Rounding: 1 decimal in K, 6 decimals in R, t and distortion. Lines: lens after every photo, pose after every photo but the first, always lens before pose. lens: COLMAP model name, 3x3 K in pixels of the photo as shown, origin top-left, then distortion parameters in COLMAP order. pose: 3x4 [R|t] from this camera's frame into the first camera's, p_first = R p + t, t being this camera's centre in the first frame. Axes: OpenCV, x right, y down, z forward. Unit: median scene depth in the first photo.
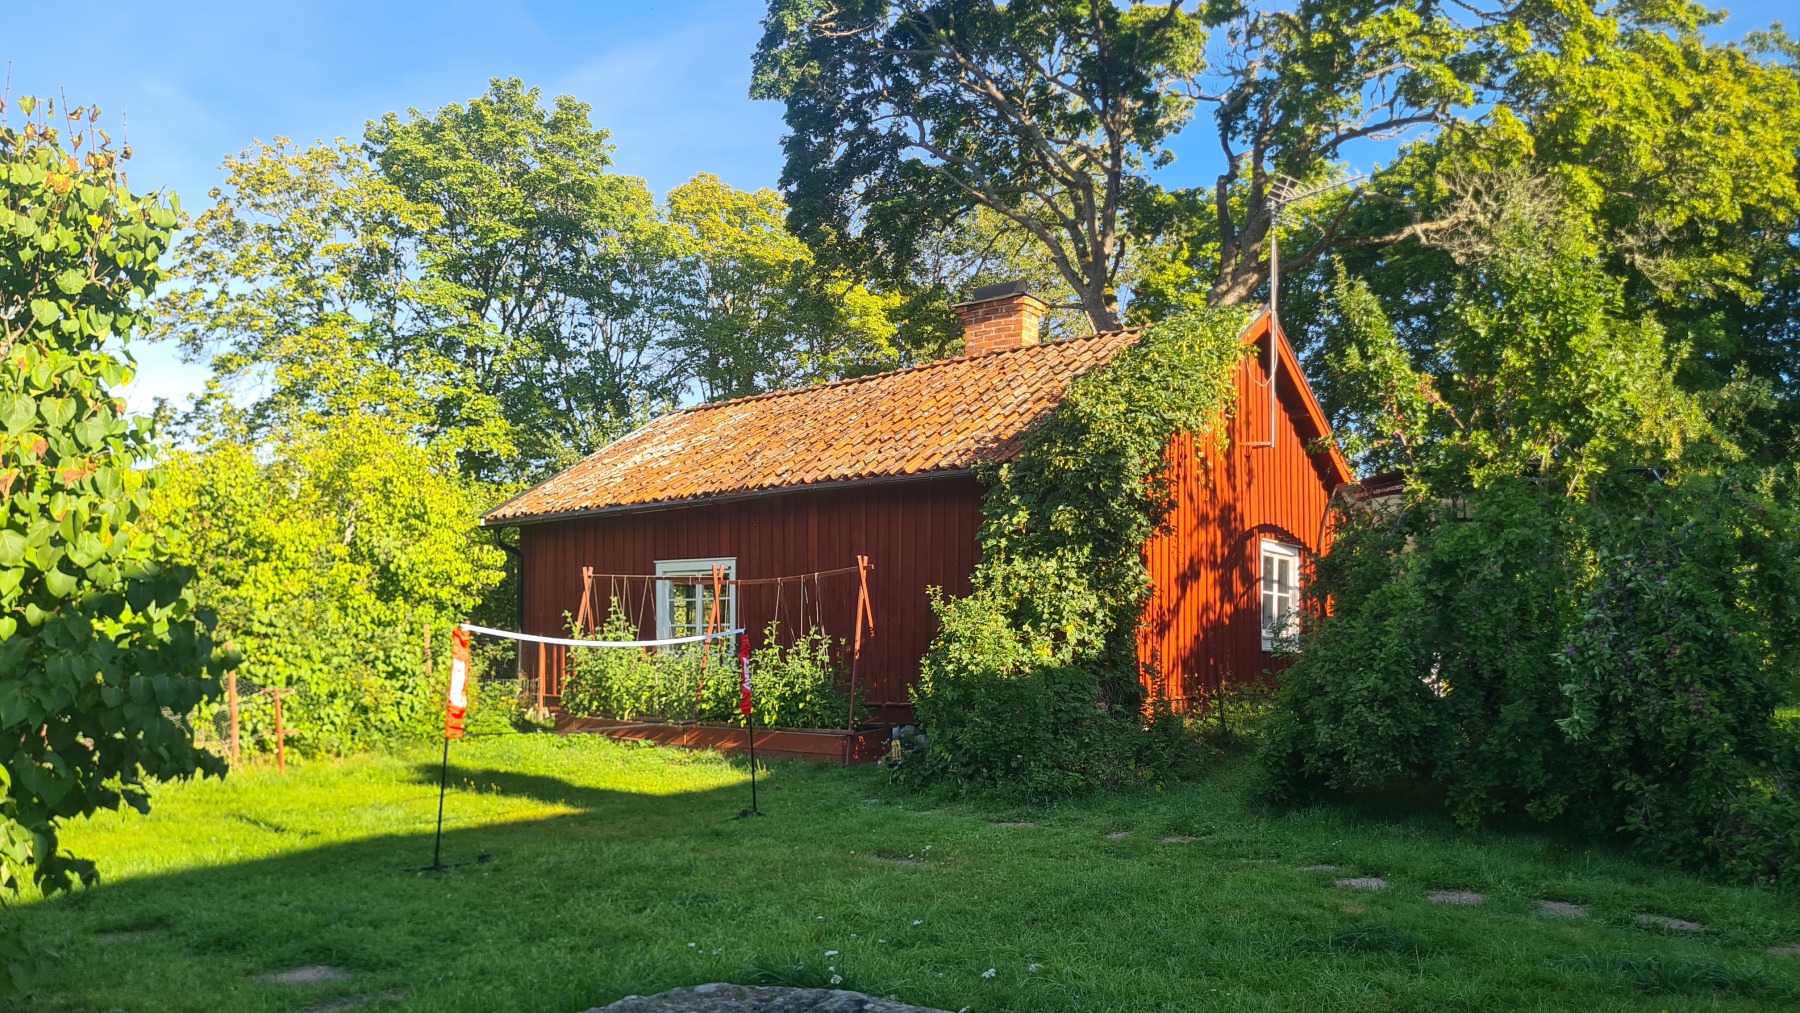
lens RADIAL K [[1337.3, 0, 900.0], [0, 1337.3, 506.5], [0, 0, 1]] dist [0.051388, -0.000352]
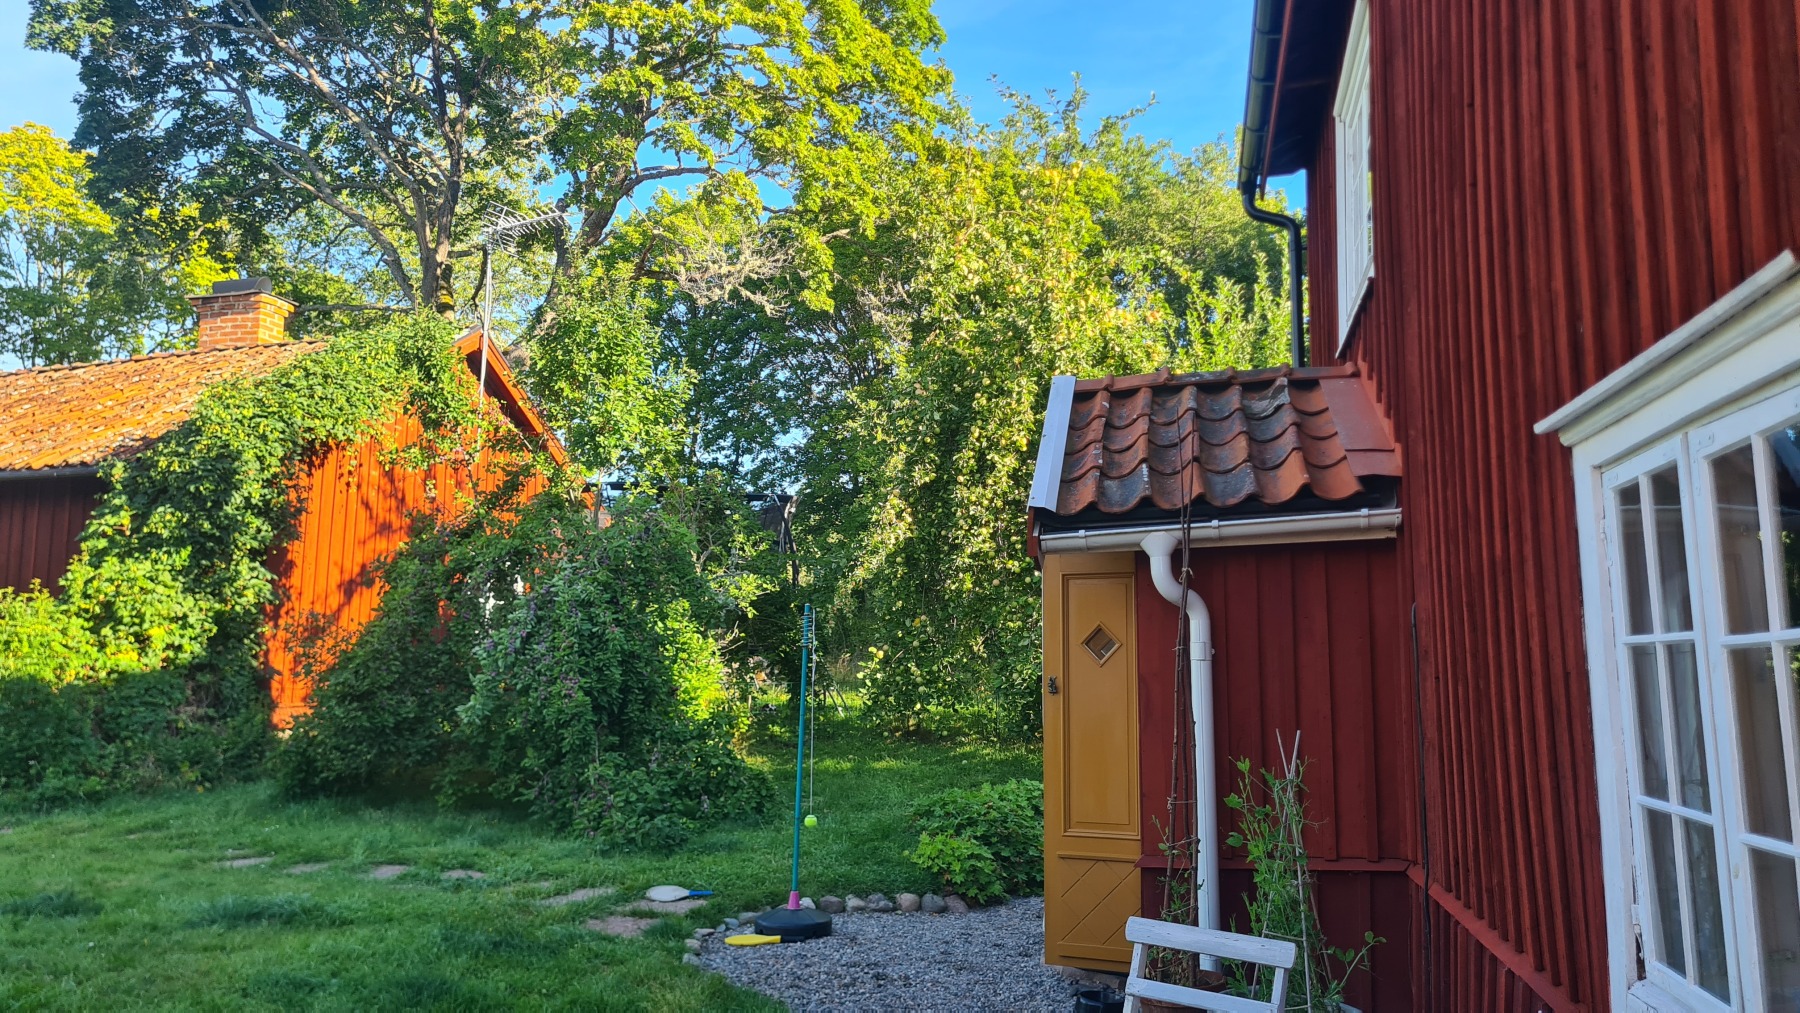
lens RADIAL K [[1351.5, 0, 898.1], [0, 1351.5, 485.6], [0, 0, 1]] dist [0.057189, -0.045945]
pose [[0.933501, 0.043045, 0.355981, 0.259843], [-0.033434, 0.998892, -0.033112, -0.001432], [-0.357012, 0.019008, 0.933906, -0.129301]]
